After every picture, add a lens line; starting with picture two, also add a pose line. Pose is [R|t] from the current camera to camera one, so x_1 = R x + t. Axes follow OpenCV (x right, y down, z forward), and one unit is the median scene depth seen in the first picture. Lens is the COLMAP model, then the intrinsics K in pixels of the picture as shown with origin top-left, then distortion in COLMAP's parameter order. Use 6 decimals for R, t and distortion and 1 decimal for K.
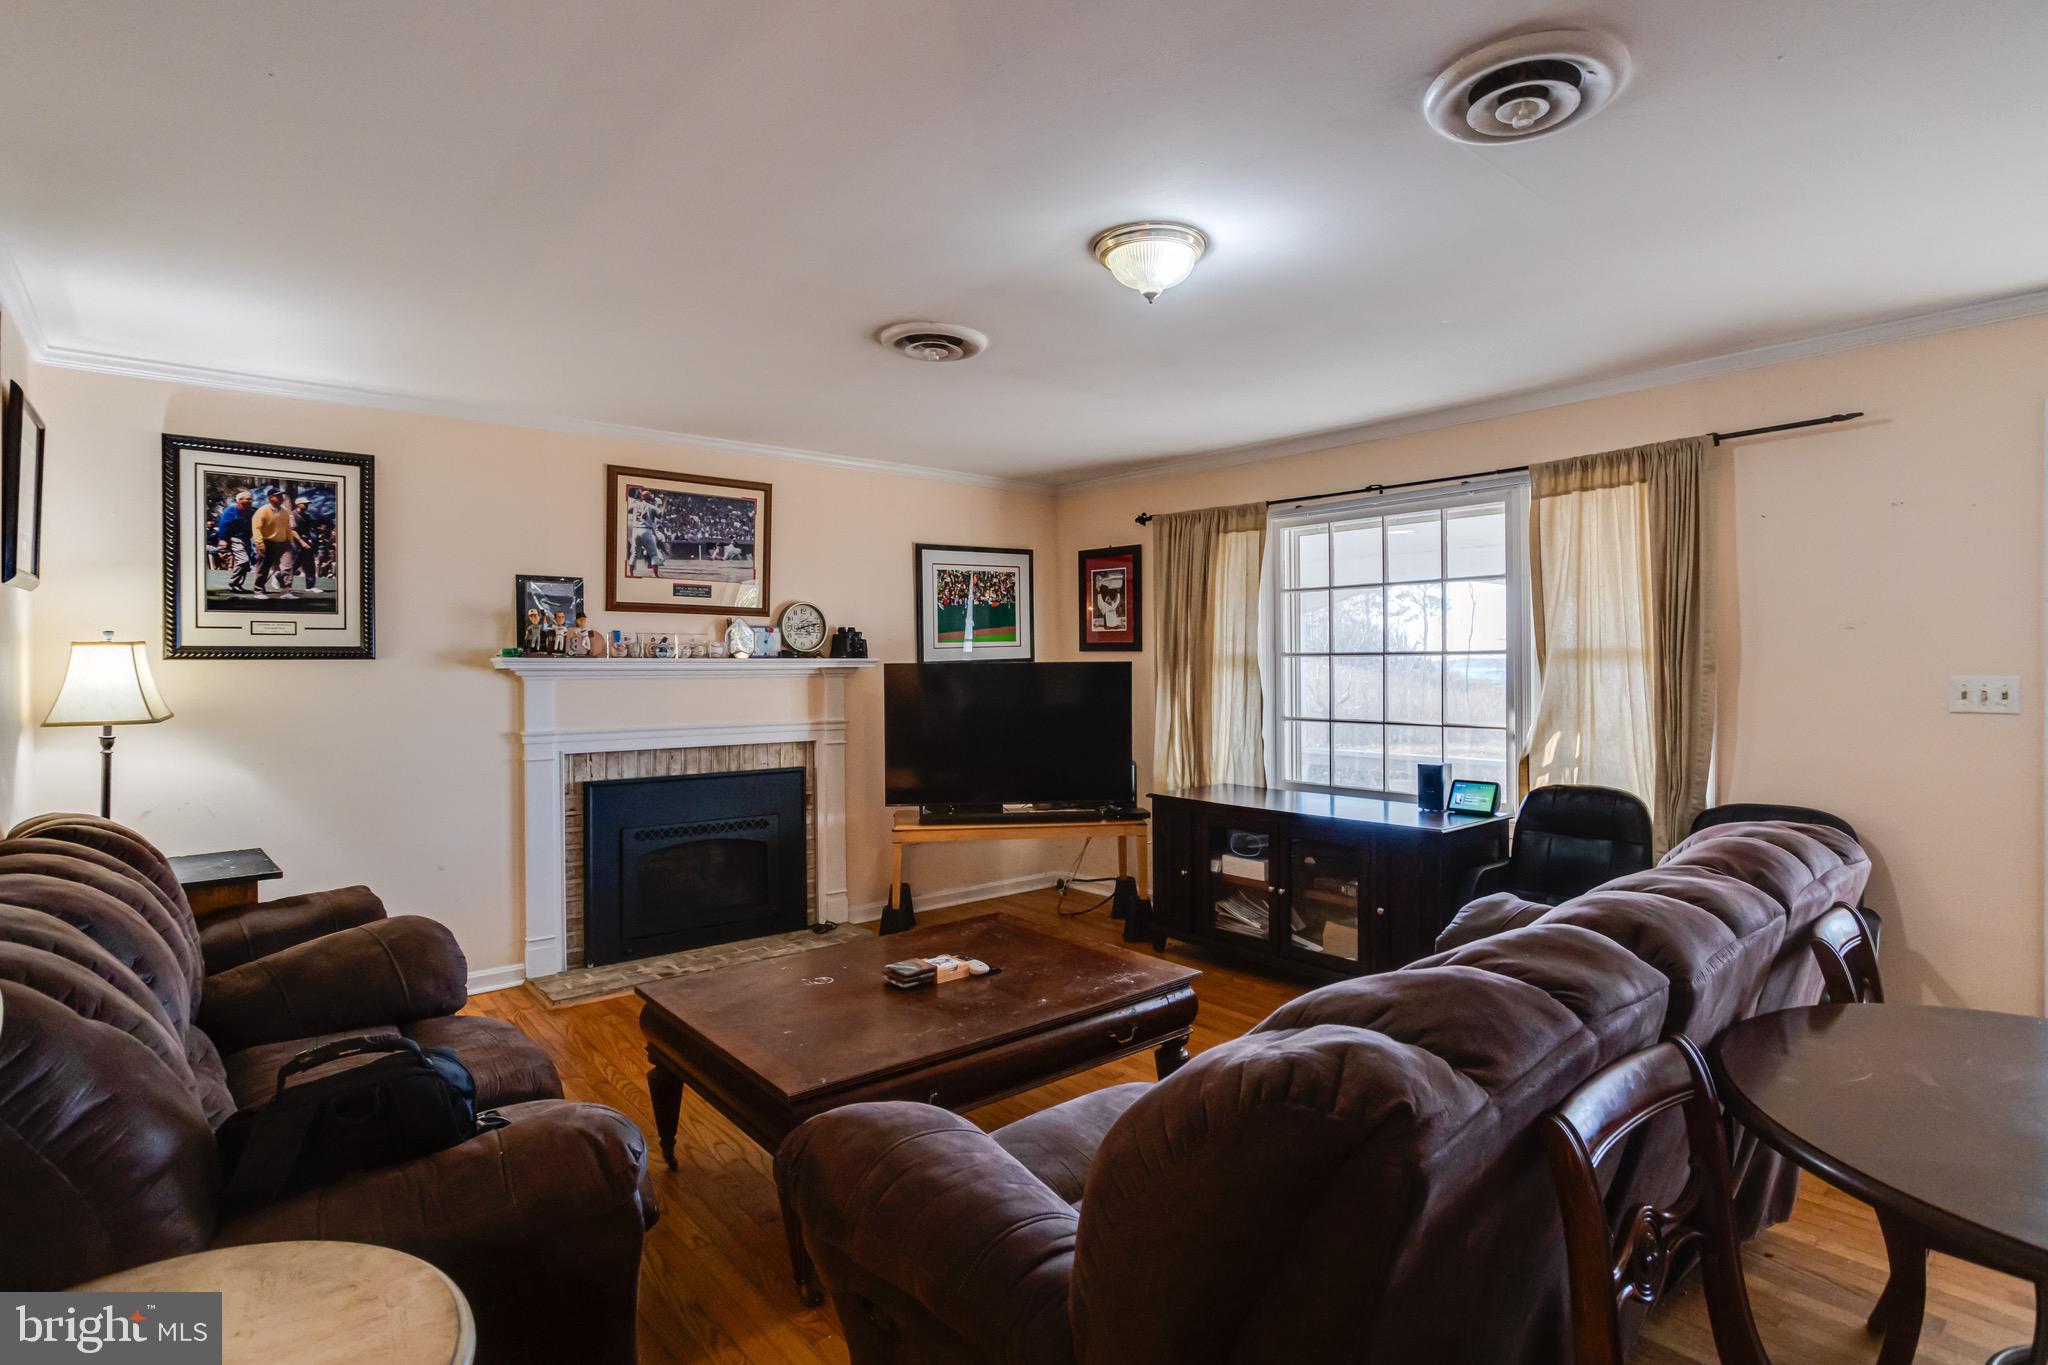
lens RADIAL K [[1038.8, 0, 1053.8], [0, 1038.8, 660.1], [0, 0, 1]] dist [-0.002445, 0.000222]
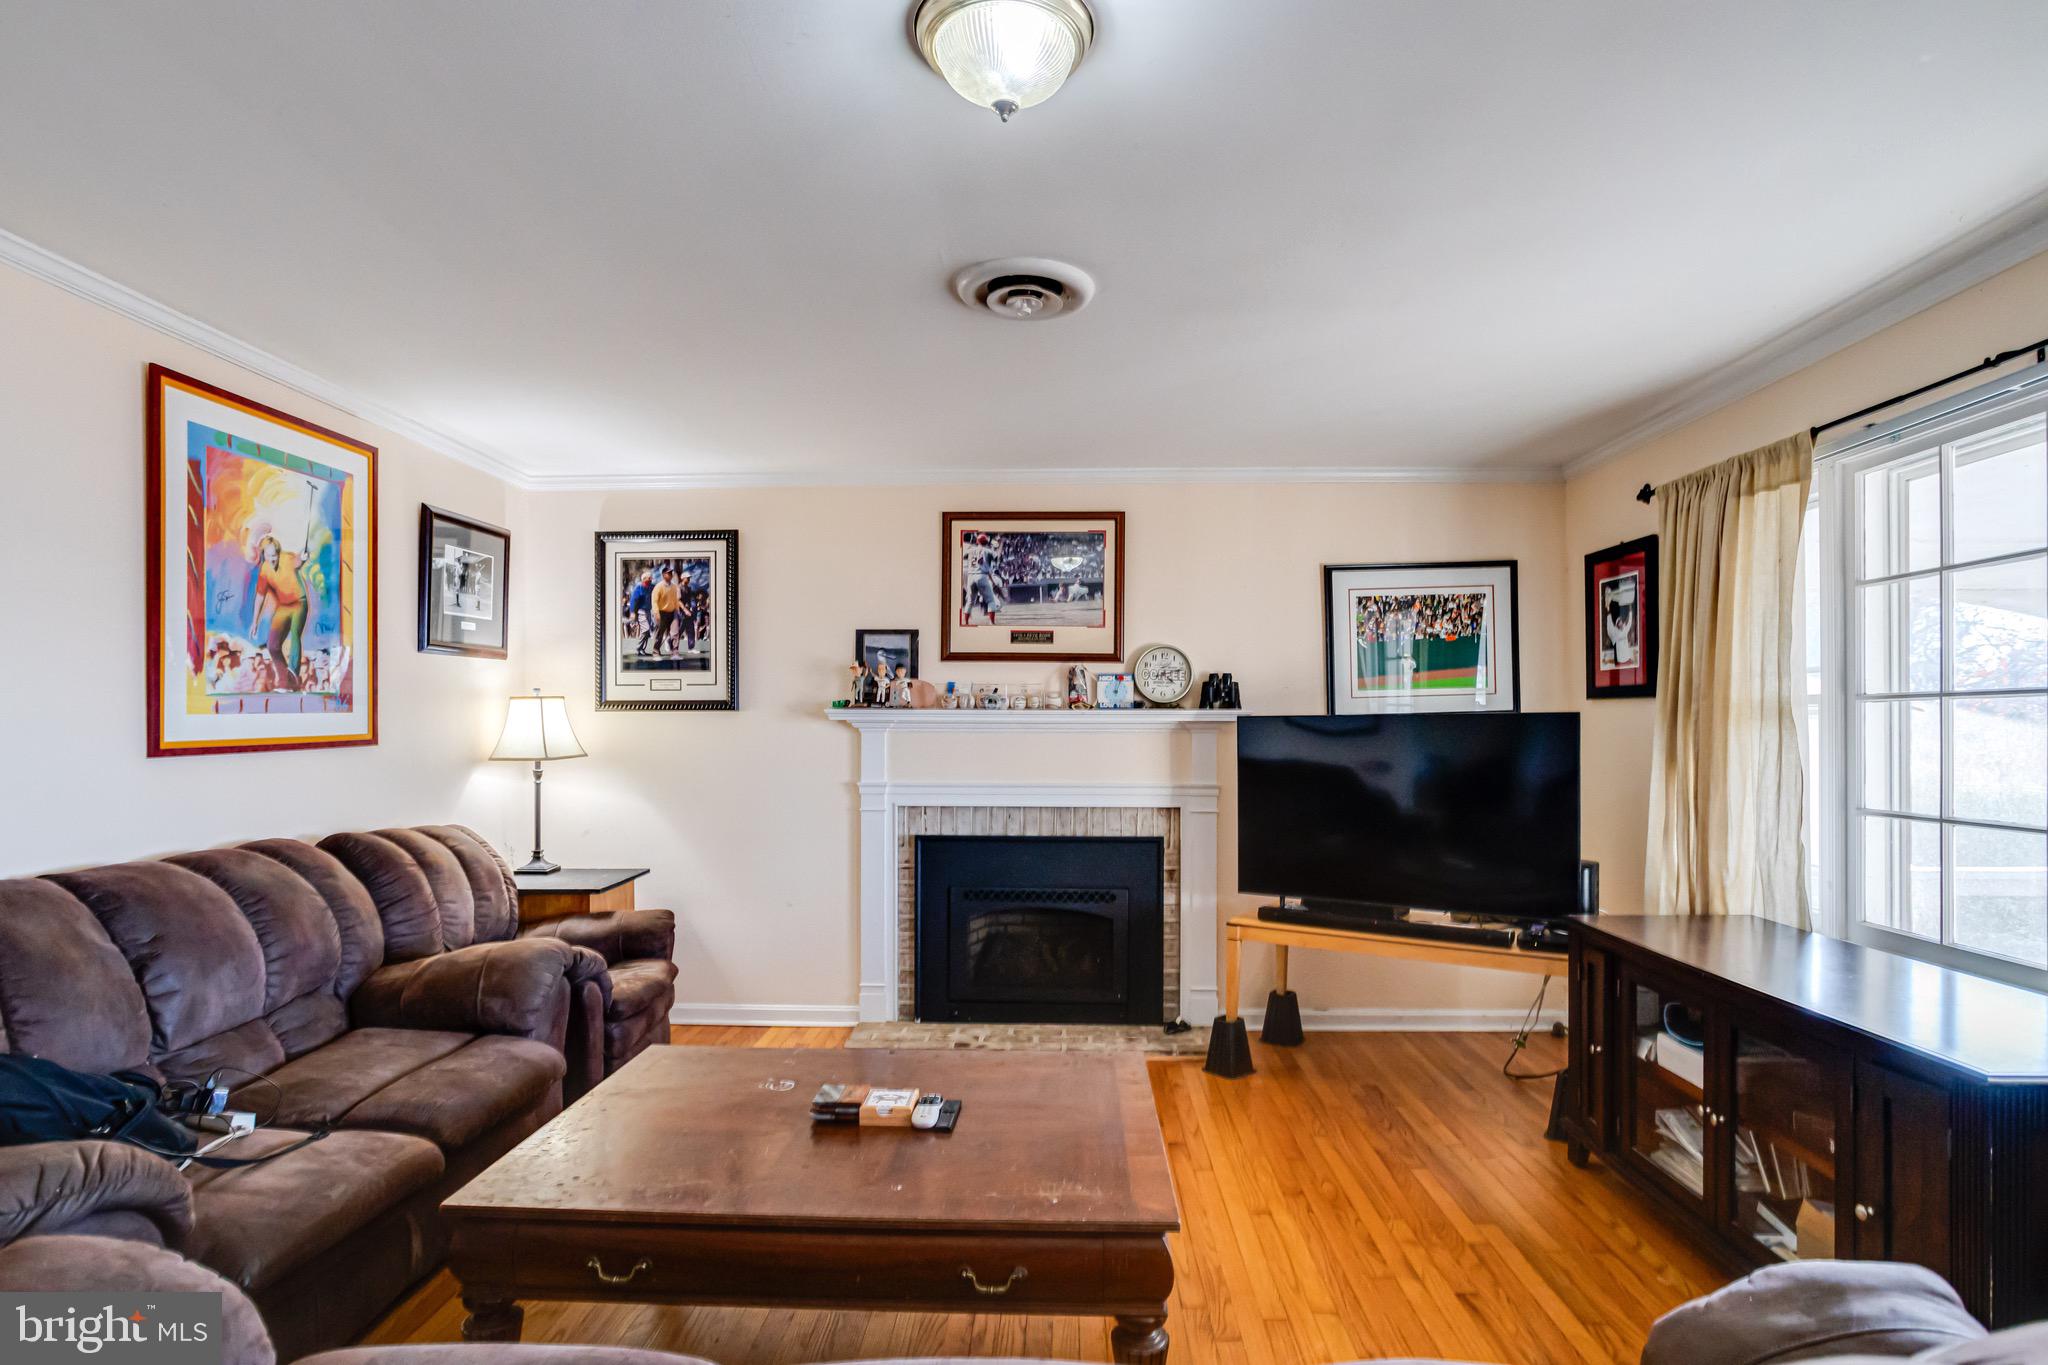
lens RADIAL K [[1069.0, 0, 1025.3], [0, 1069.0, 730.0], [0, 0, 1]] dist [-0.039845, 0.023436]
pose [[0.738752, 0.004926, -0.673959, 0.294910], [-0.001364, 0.999982, 0.005813, 0.010570], [0.673976, -0.003375, 0.738746, 0.299730]]
